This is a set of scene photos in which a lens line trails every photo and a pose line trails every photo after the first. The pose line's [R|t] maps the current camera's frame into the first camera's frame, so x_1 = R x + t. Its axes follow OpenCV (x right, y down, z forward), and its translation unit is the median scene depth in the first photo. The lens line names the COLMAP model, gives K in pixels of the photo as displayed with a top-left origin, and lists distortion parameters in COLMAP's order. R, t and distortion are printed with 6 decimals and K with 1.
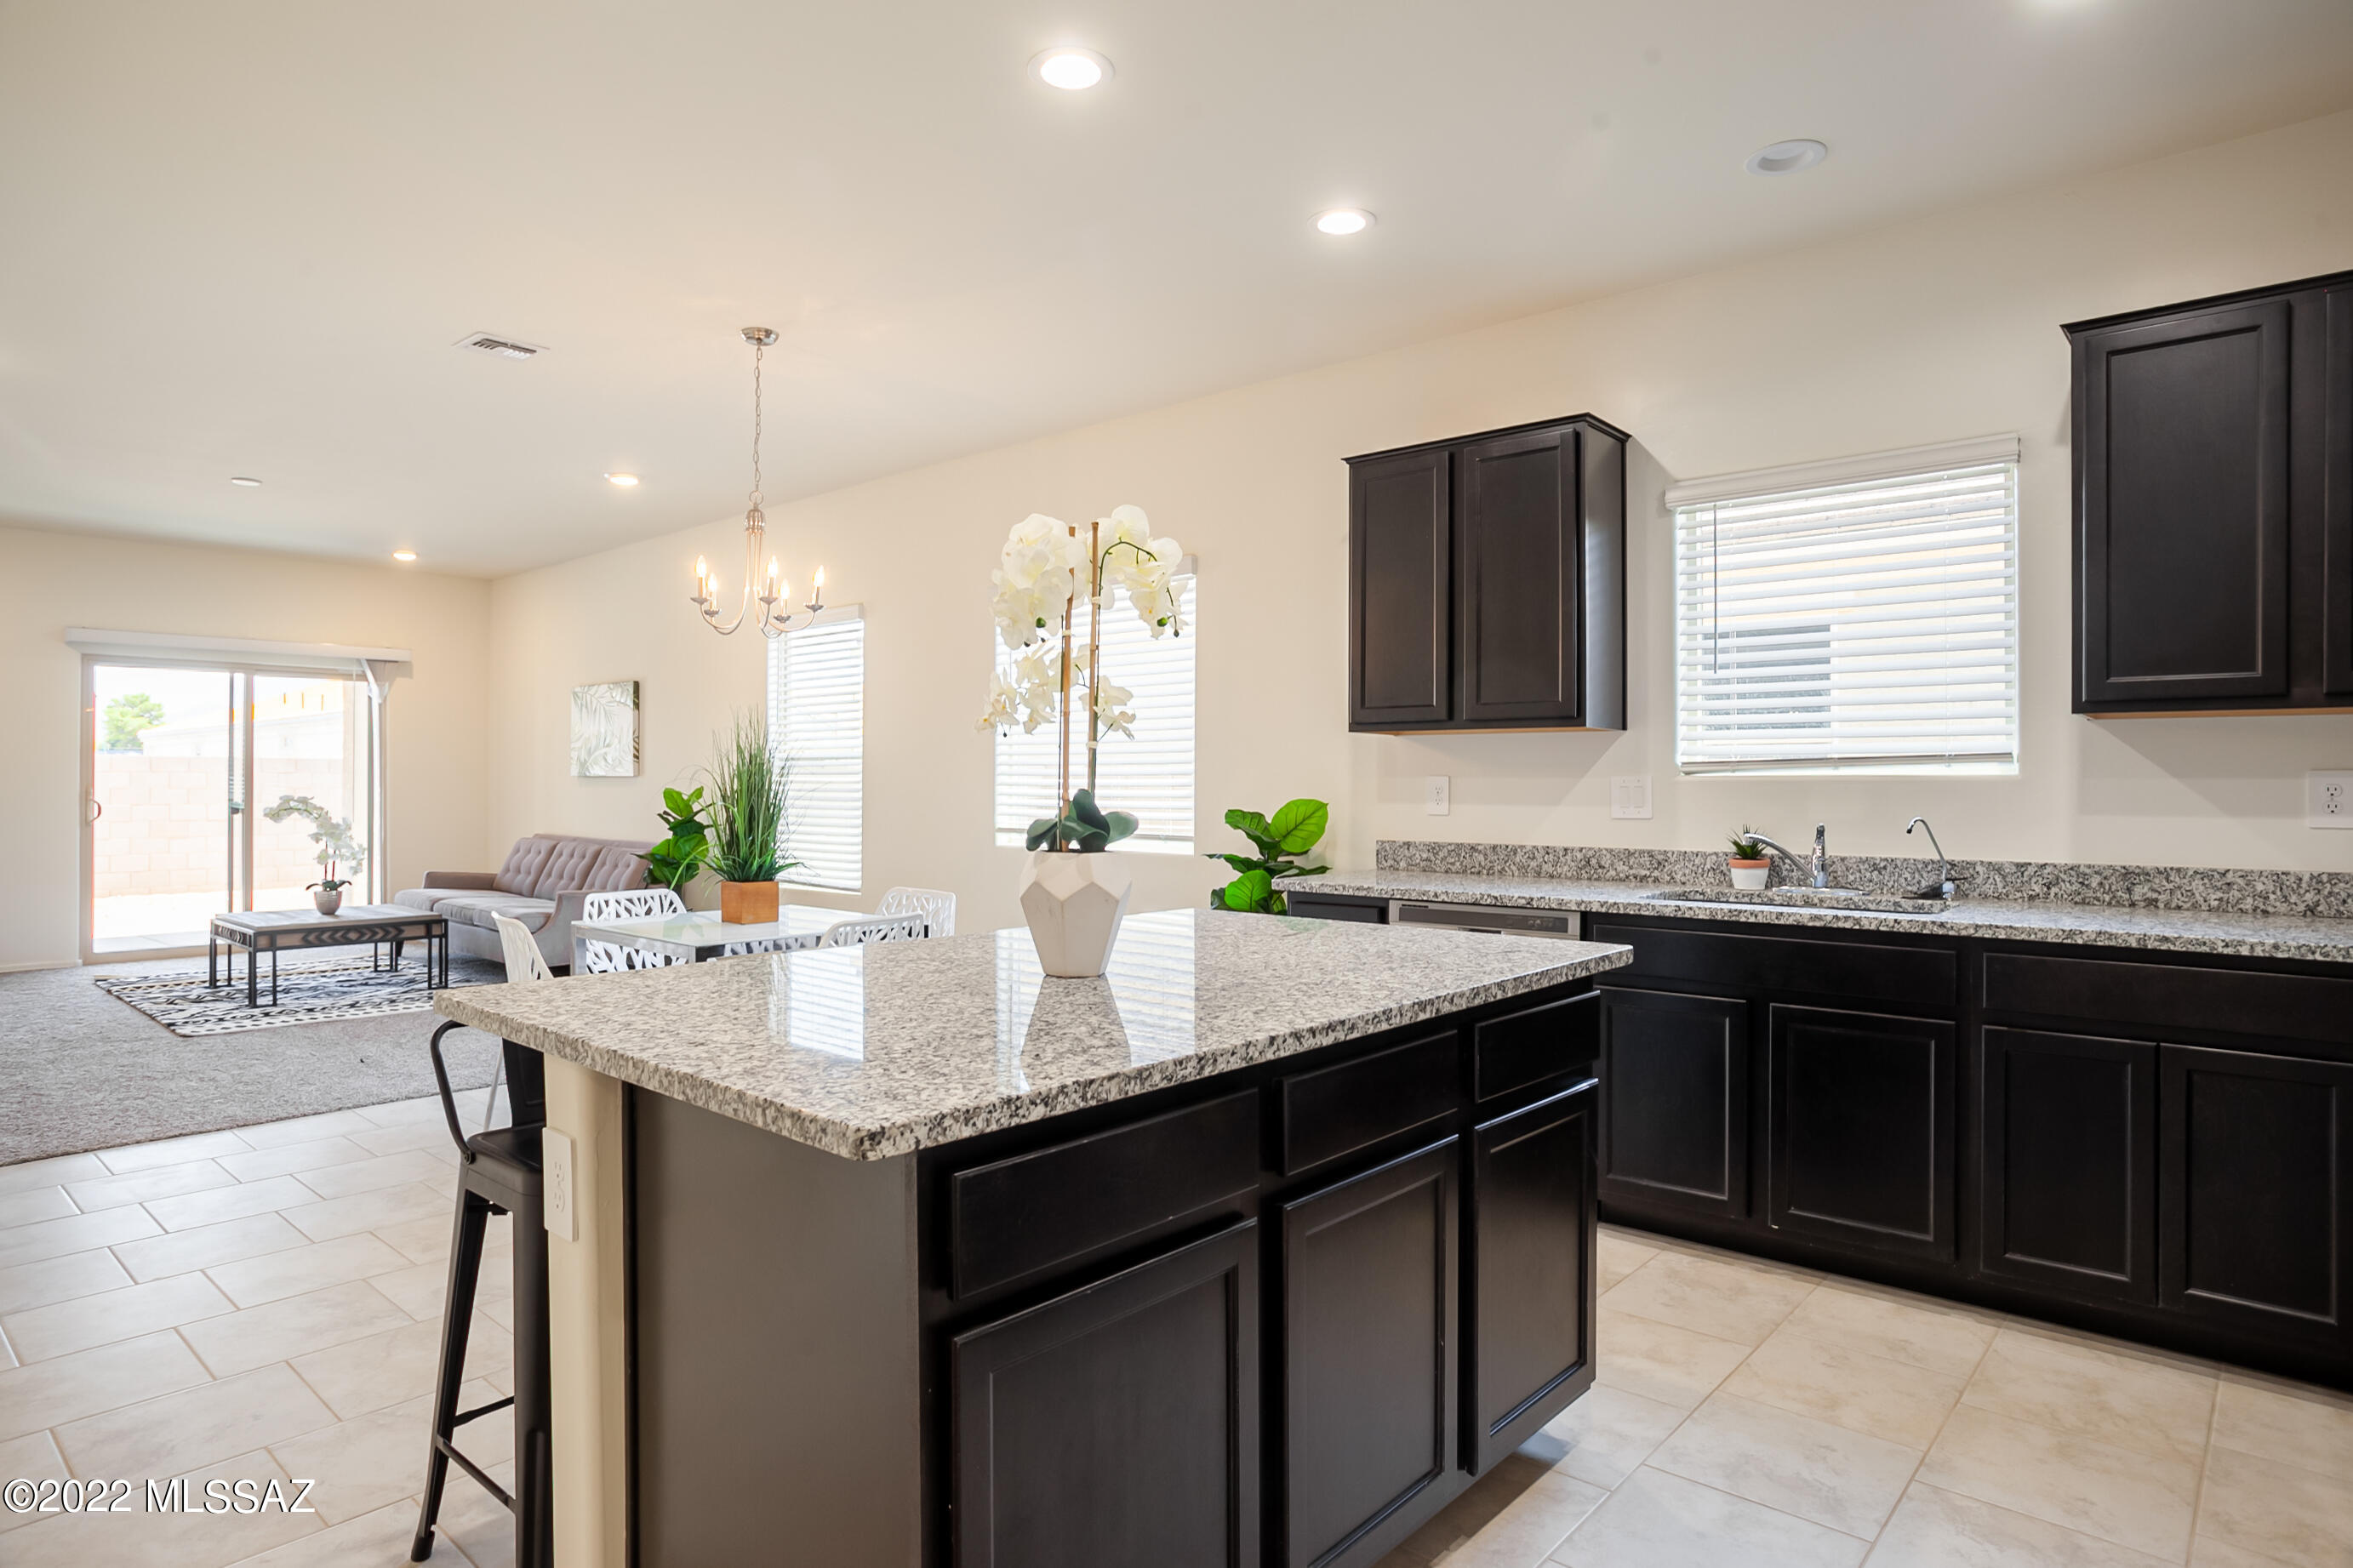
lens RADIAL K [[1311.5, 0, 1176.5], [0, 1311.5, 784.0], [0, 0, 1]] dist [-0.034852, -0.000267]
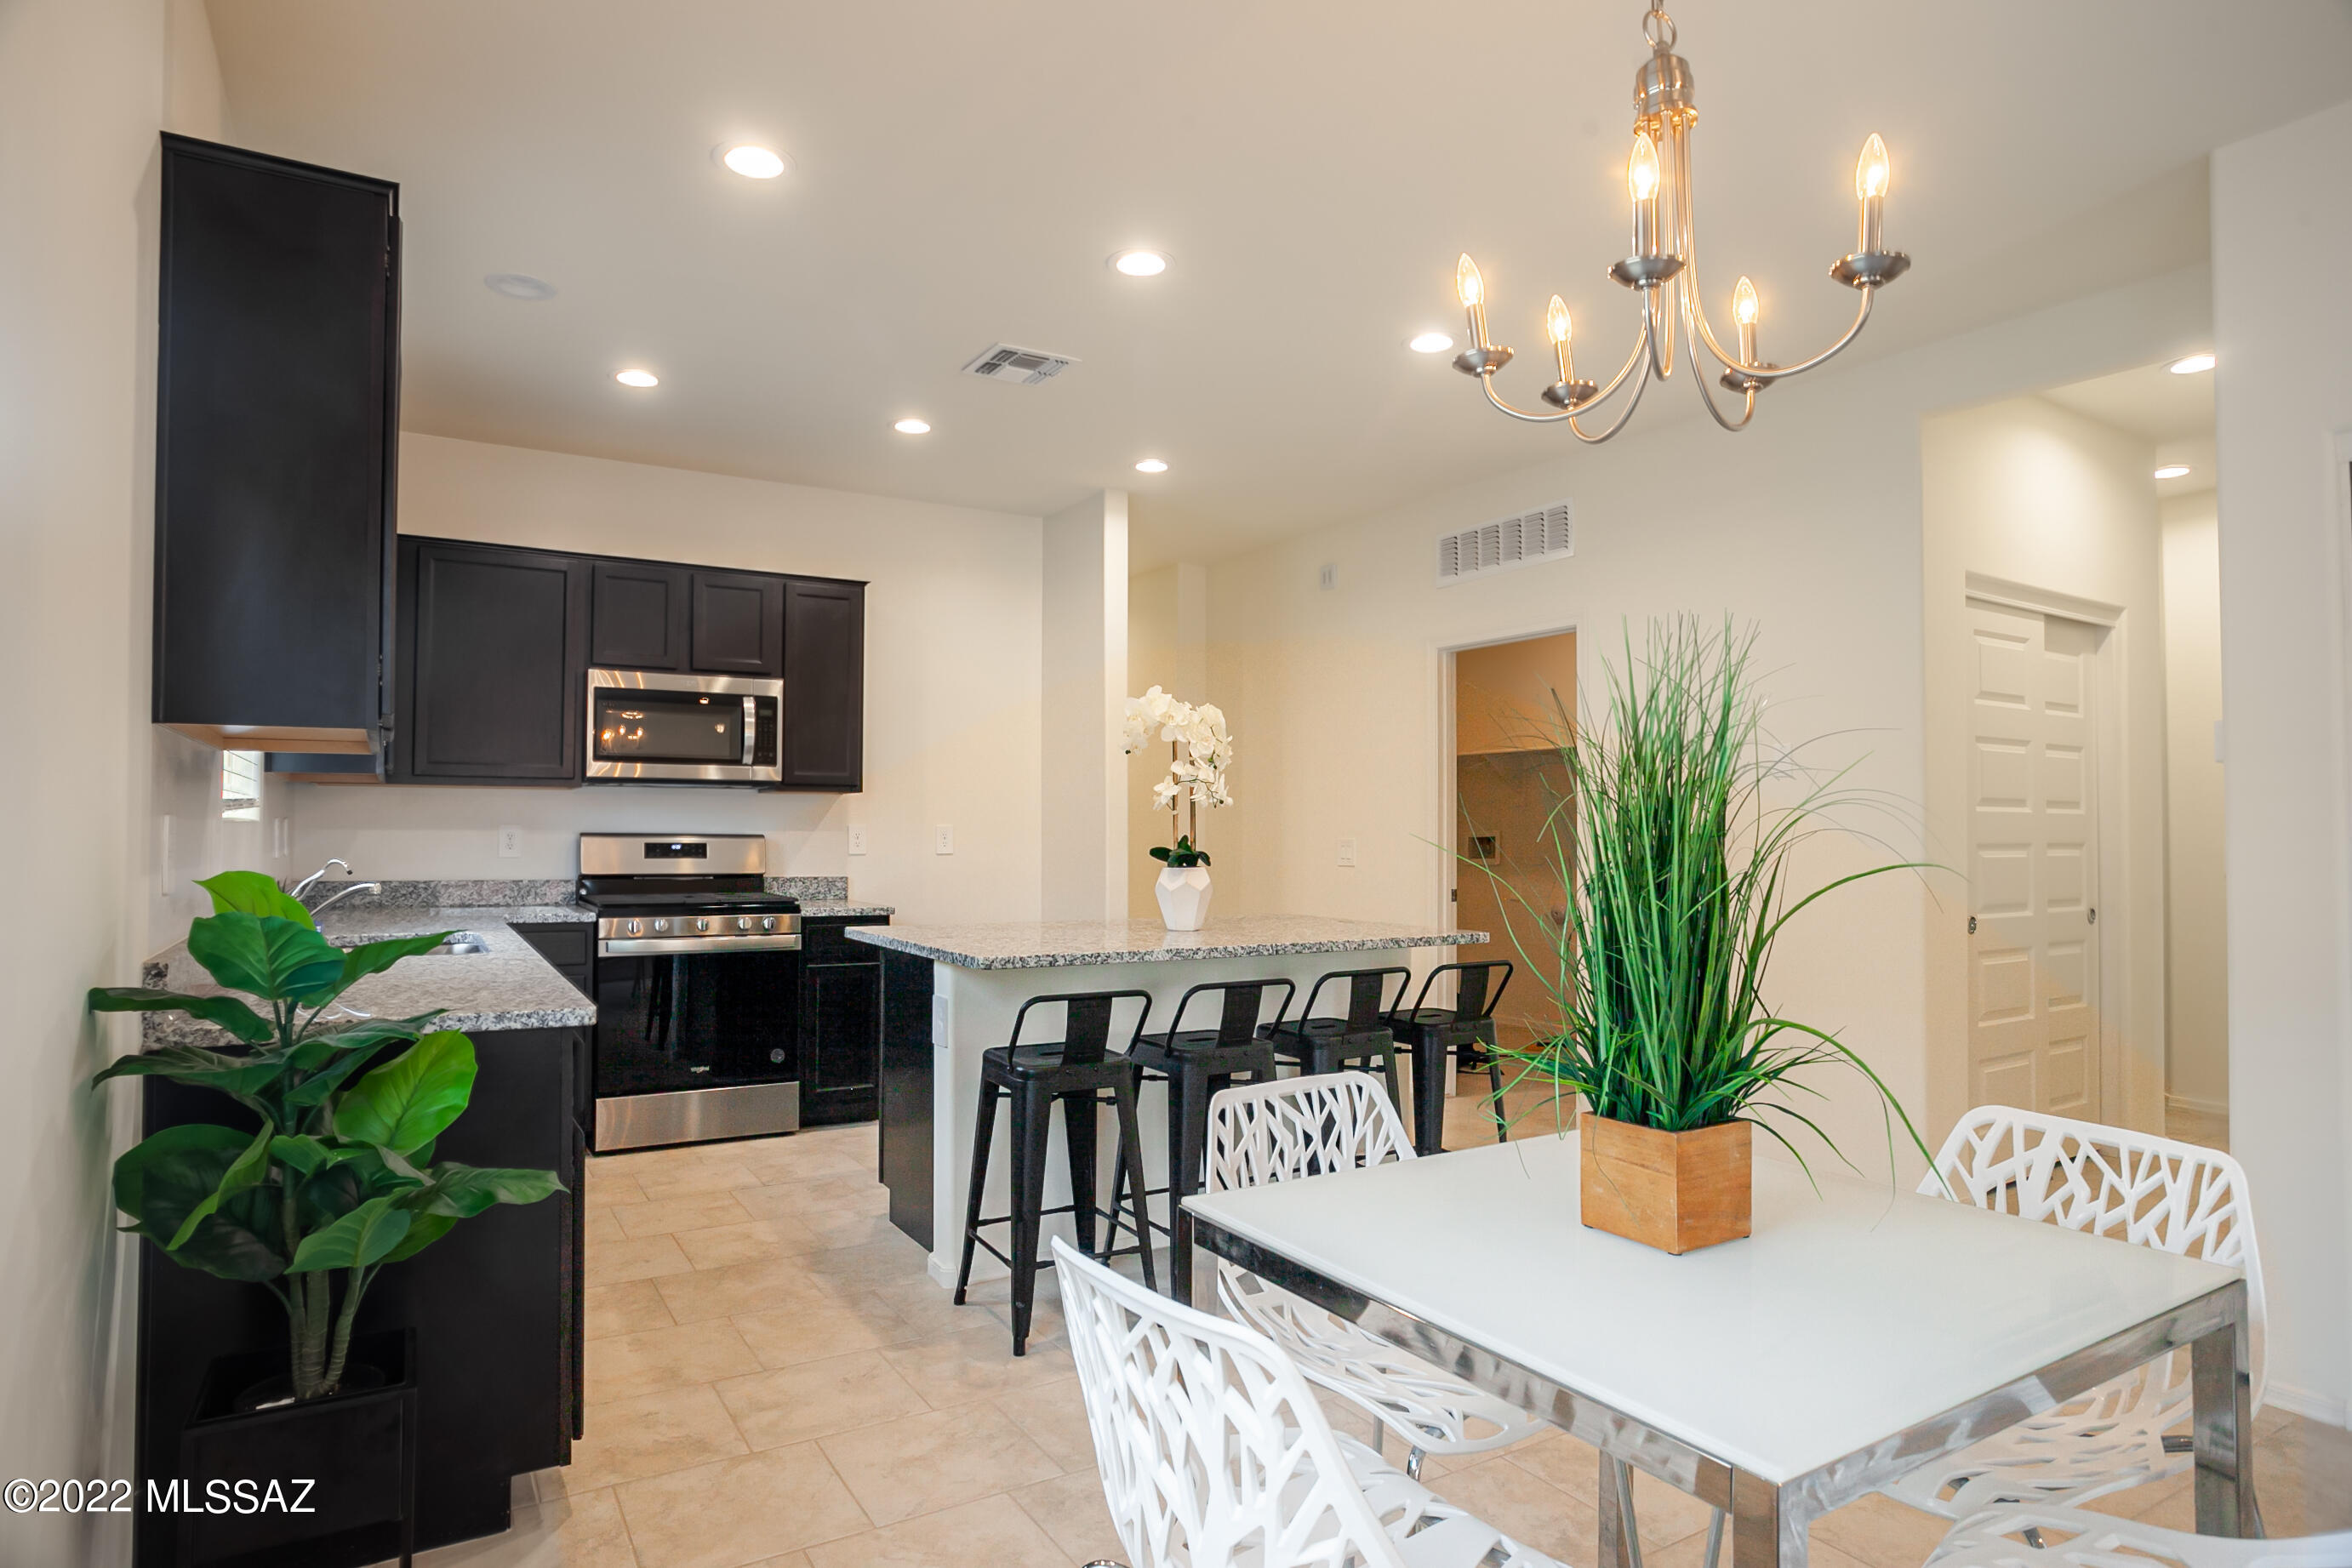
lens RADIAL K [[1283.3, 0, 1124.8], [0, 1283.3, 809.3], [0, 0, 1]] dist [-0.058402, 0.027643]
pose [[-0.947107, 0.000454, 0.320918, -0.294832], [-0.004140, 0.999898, -0.013633, -0.002870], [-0.320891, -0.014241, -0.947009, 1.393405]]
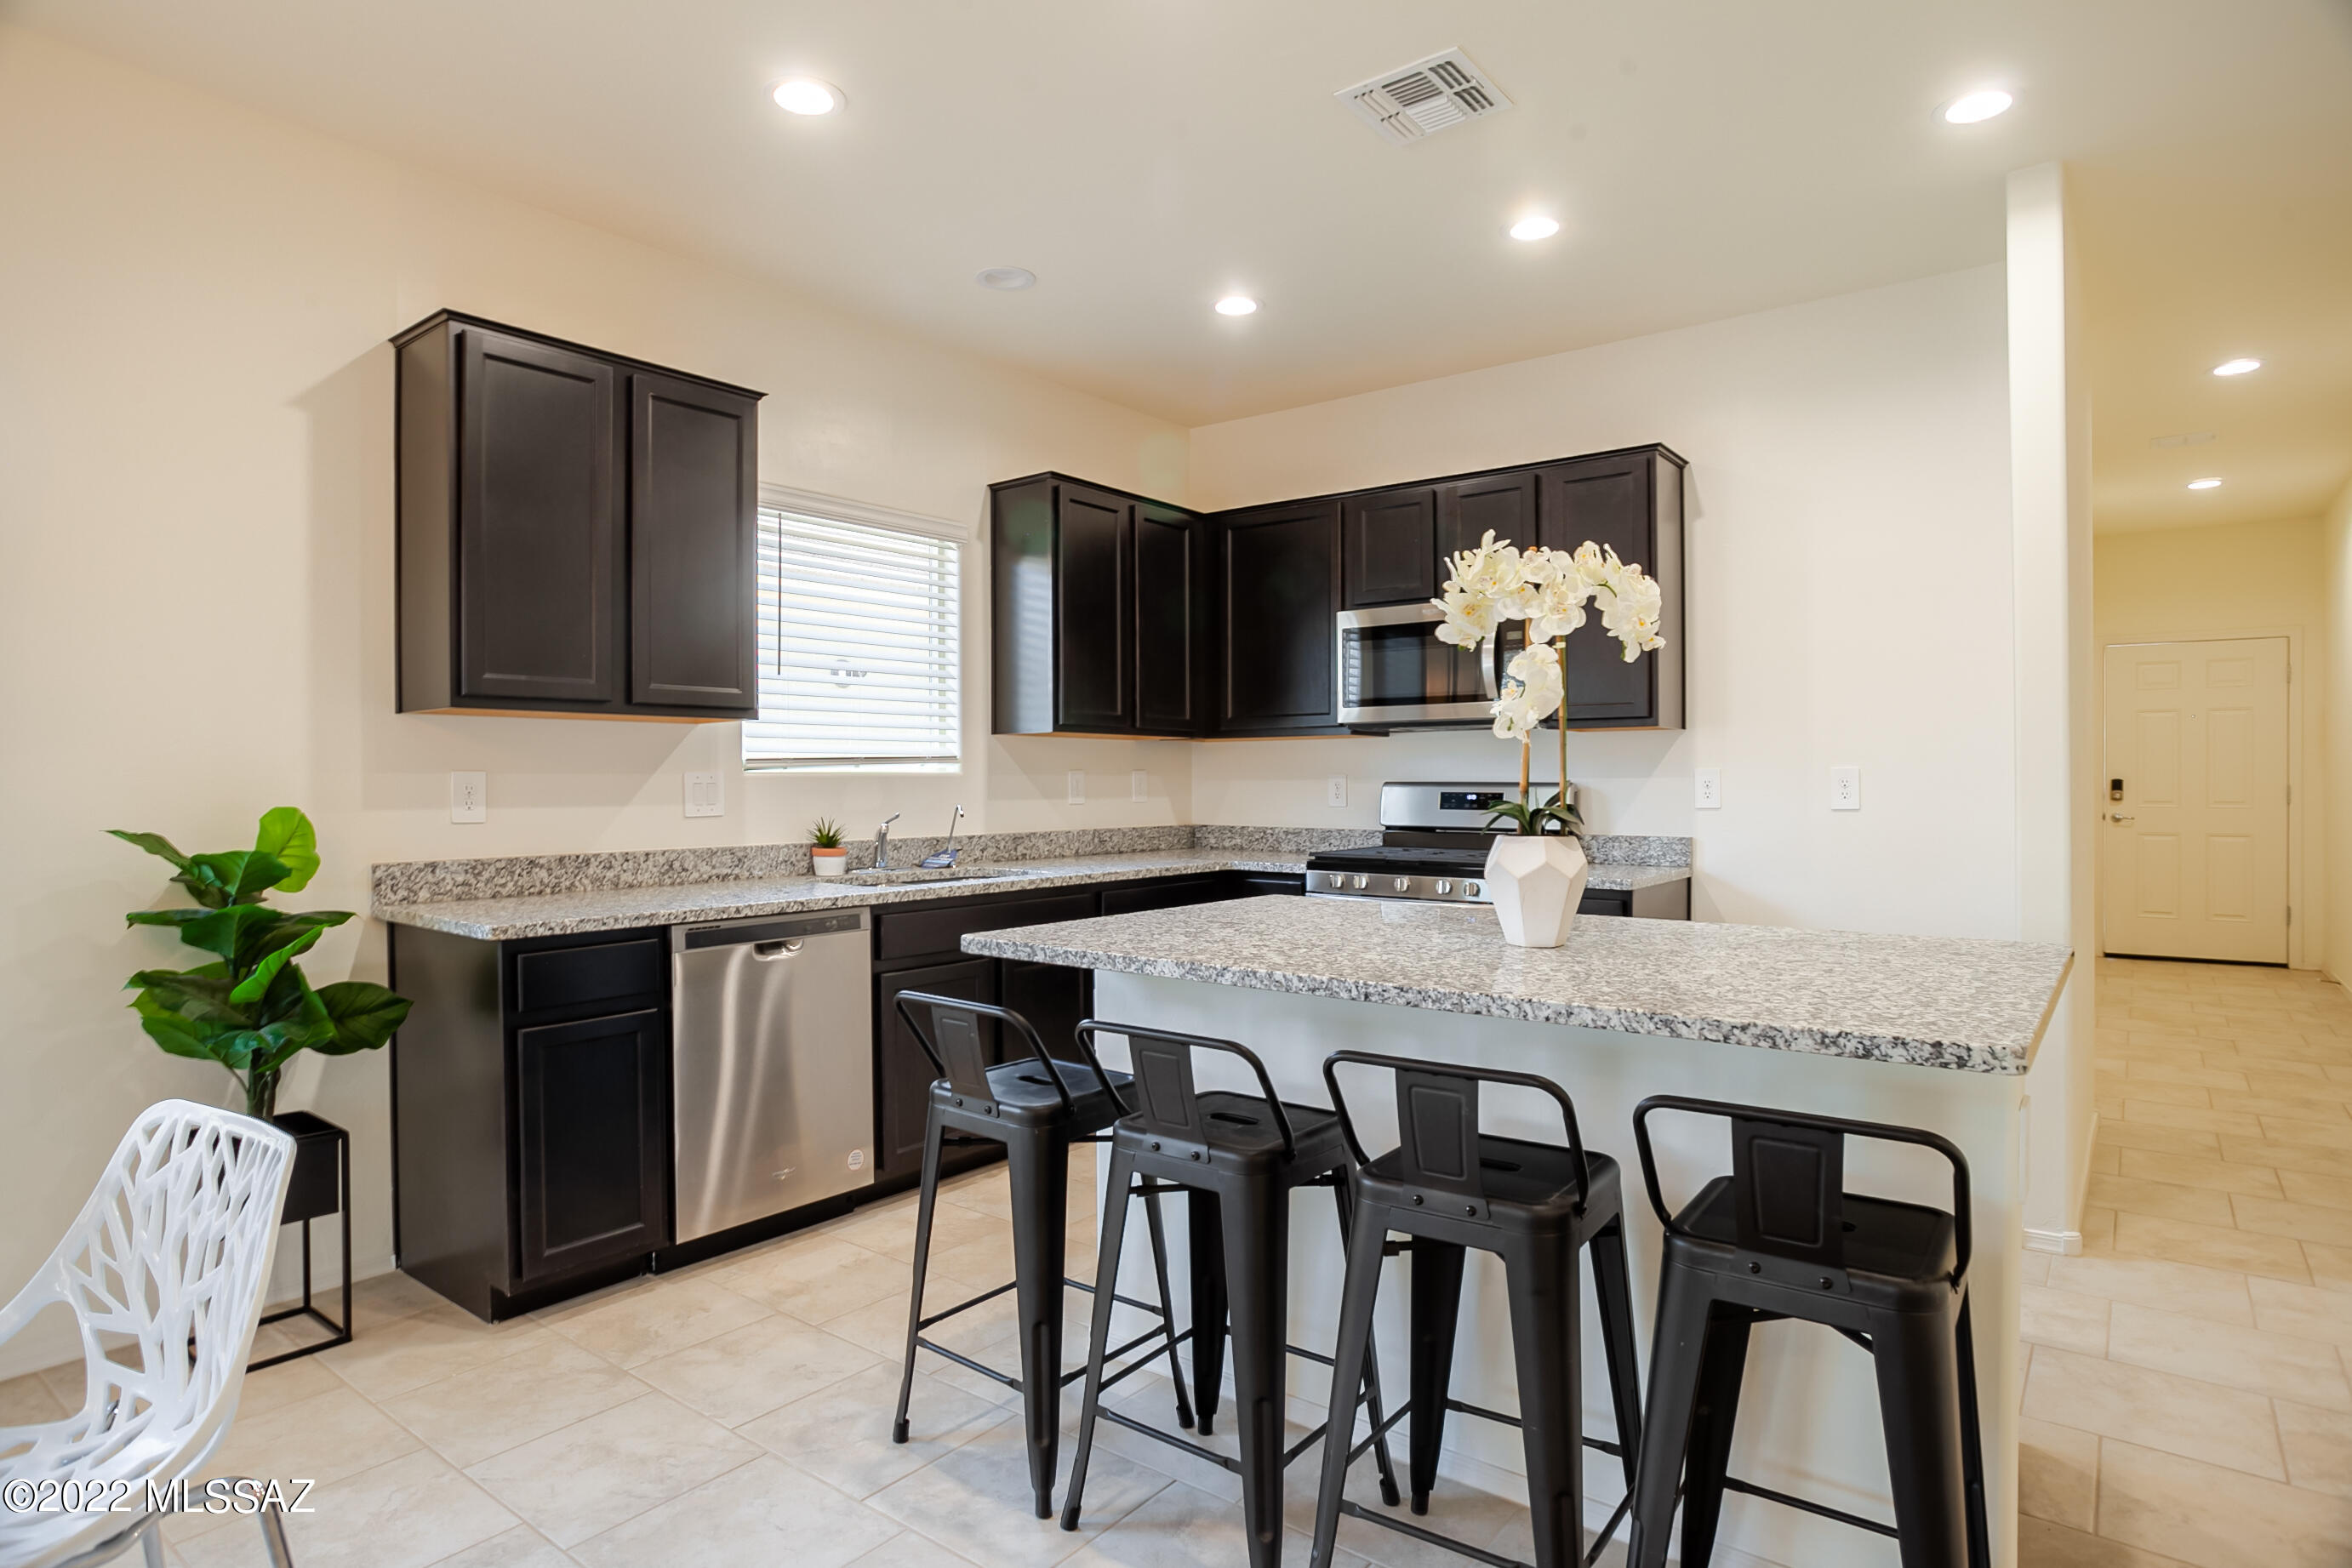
lens RADIAL K [[1259.5, 0, 1176.0], [0, 1259.5, 784.0], [0, 0, 1]] dist [-0.052607, 0.026692]
pose [[-0.051083, -0.003177, 0.998689, -0.553305], [0.007004, 0.999969, 0.003539, 0.001794], [-0.998670, 0.007176, -0.051059, 0.665614]]
